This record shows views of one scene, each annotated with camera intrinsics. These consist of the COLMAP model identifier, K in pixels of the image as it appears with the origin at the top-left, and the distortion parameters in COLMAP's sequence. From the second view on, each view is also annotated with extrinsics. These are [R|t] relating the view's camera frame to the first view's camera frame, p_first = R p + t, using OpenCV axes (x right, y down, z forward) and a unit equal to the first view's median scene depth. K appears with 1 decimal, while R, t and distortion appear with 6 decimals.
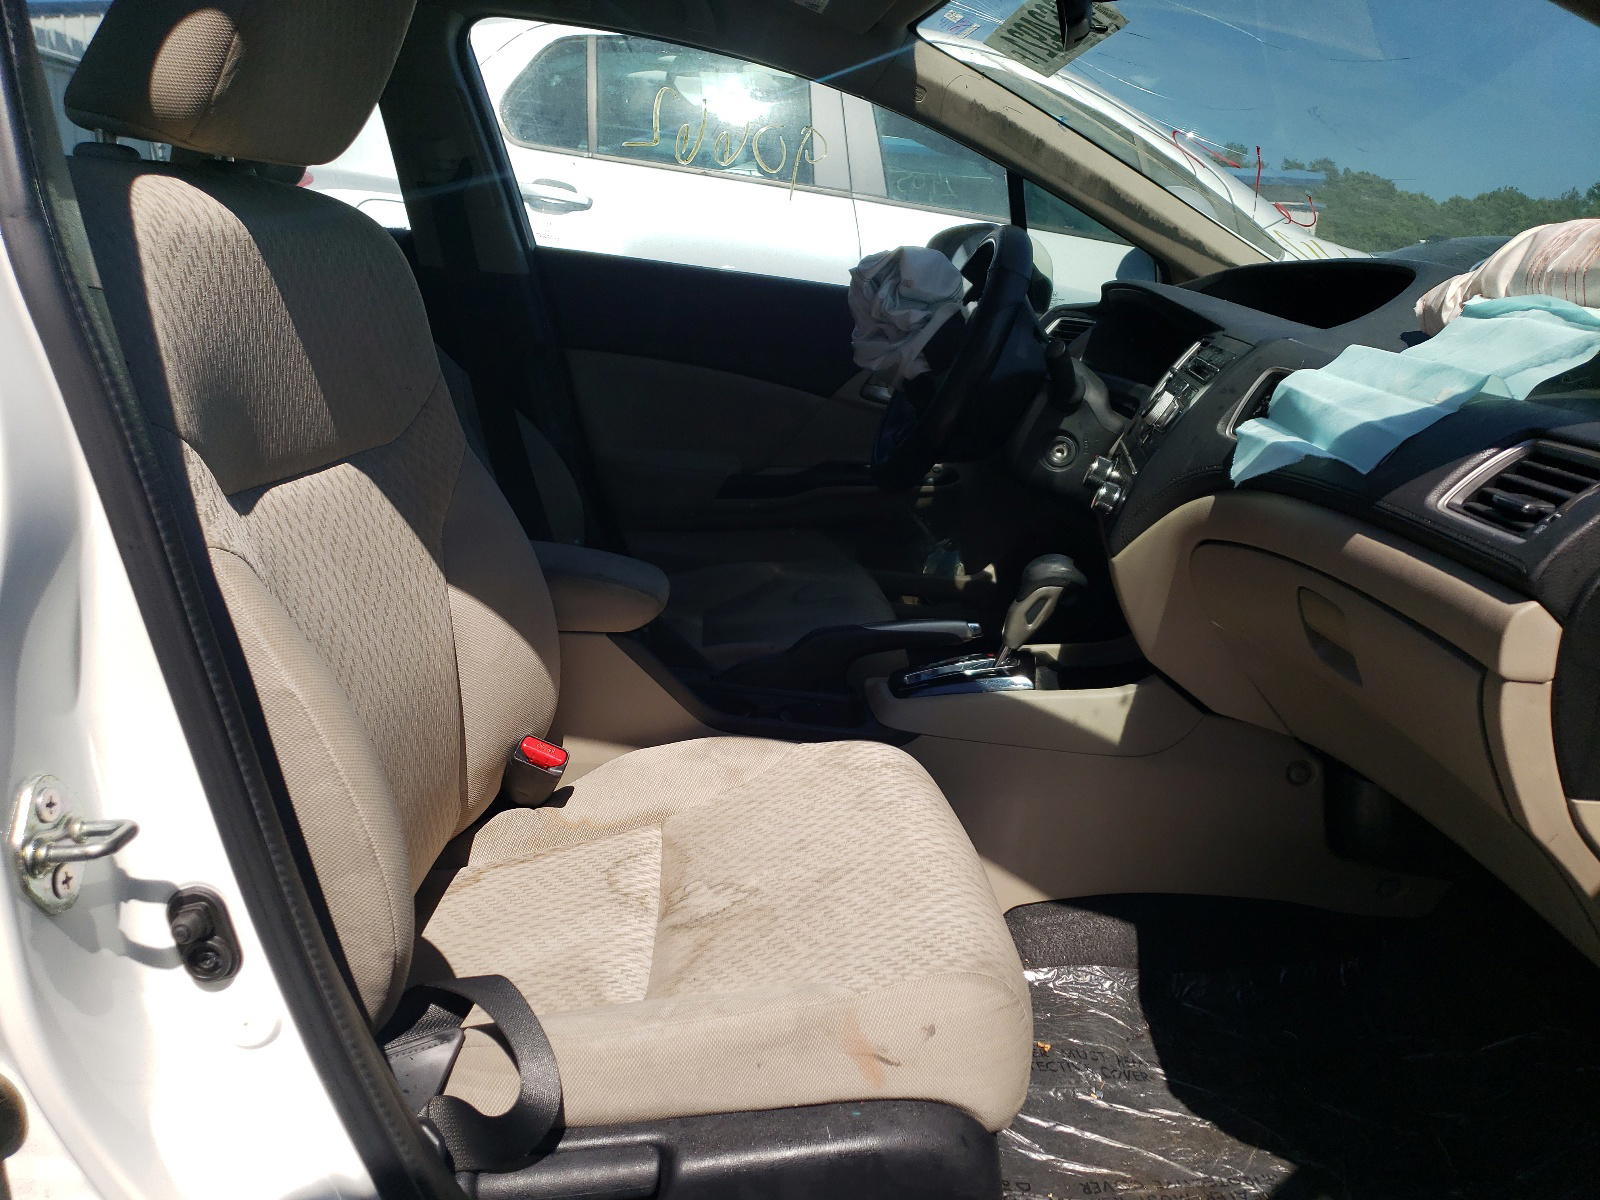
lens RADIAL K [[1261.5, 0, 806.9], [0, 1261.5, 599.8], [0, 0, 1]] dist [0.042361, 0.002316]
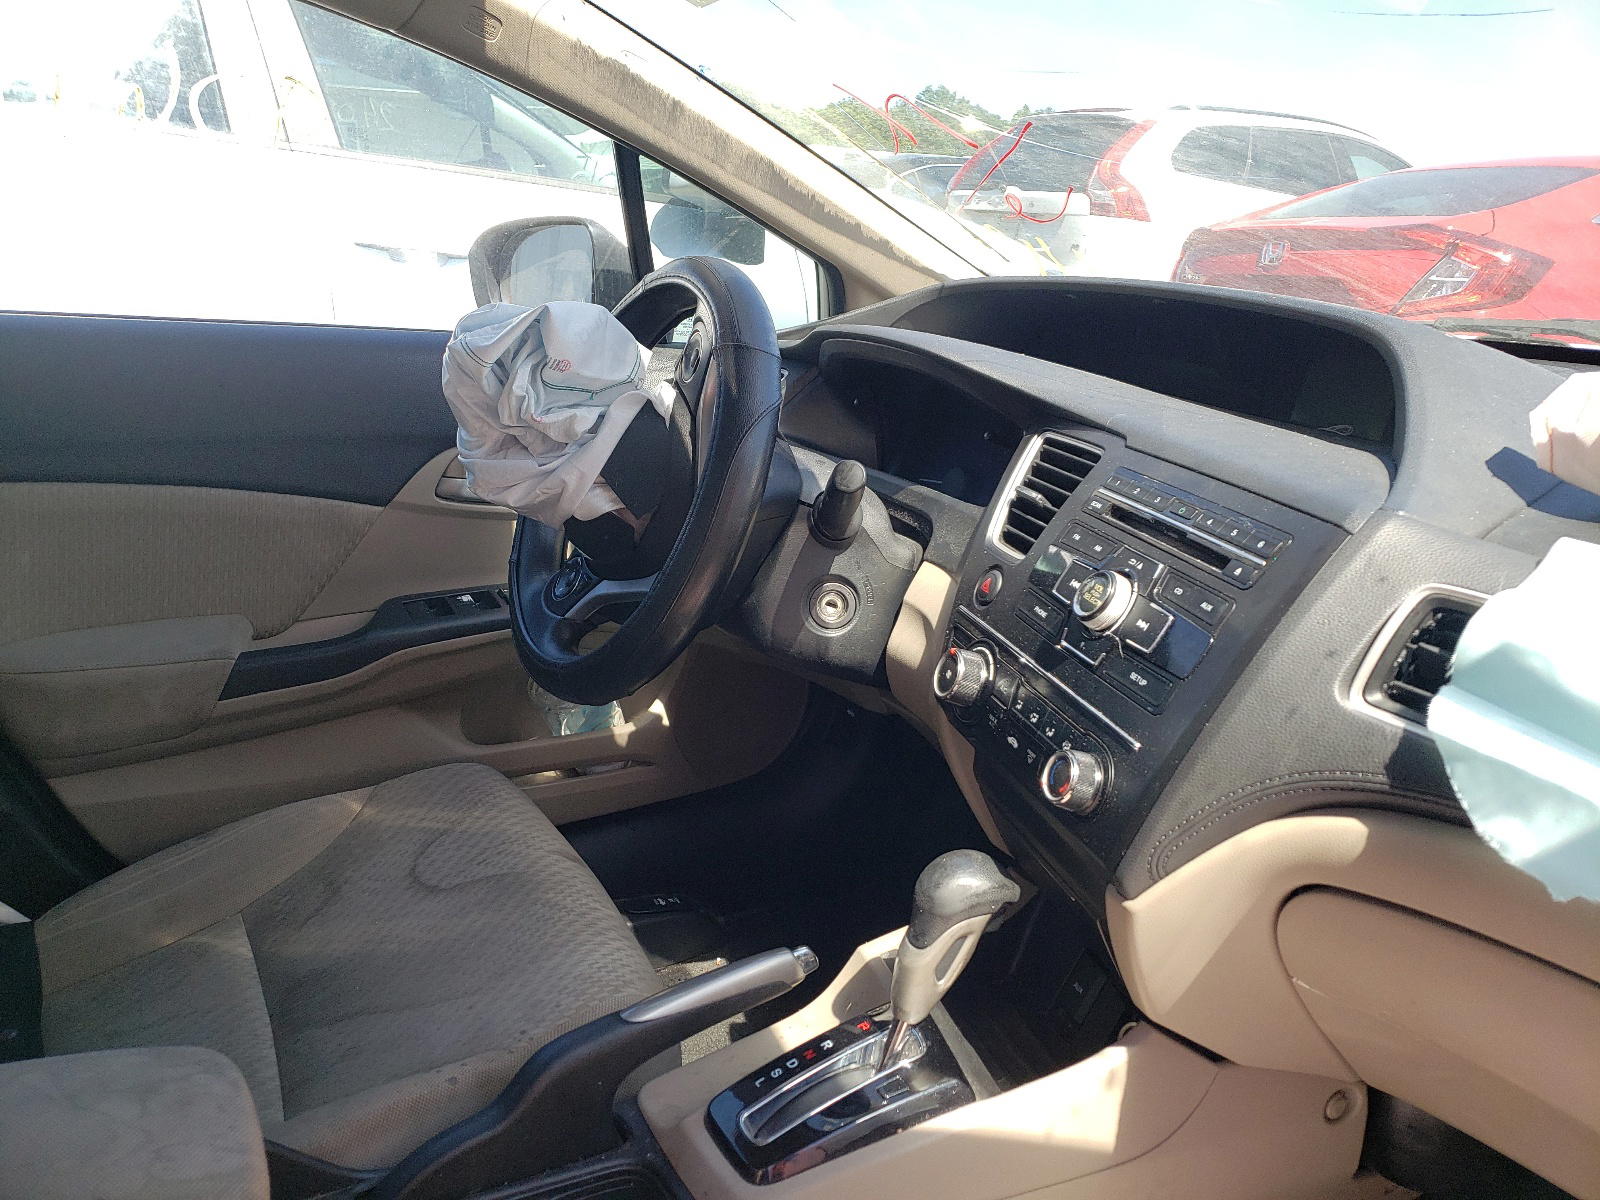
lens RADIAL K [[1261.5, 0, 806.9], [0, 1261.5, 599.8], [0, 0, 1]] dist [0.042361, 0.002316]
pose [[0.897005, -0.165901, 0.409706, -0.077832], [0.133853, 0.985324, 0.105928, -0.188102], [-0.421266, -0.040178, 0.906047, 0.405195]]
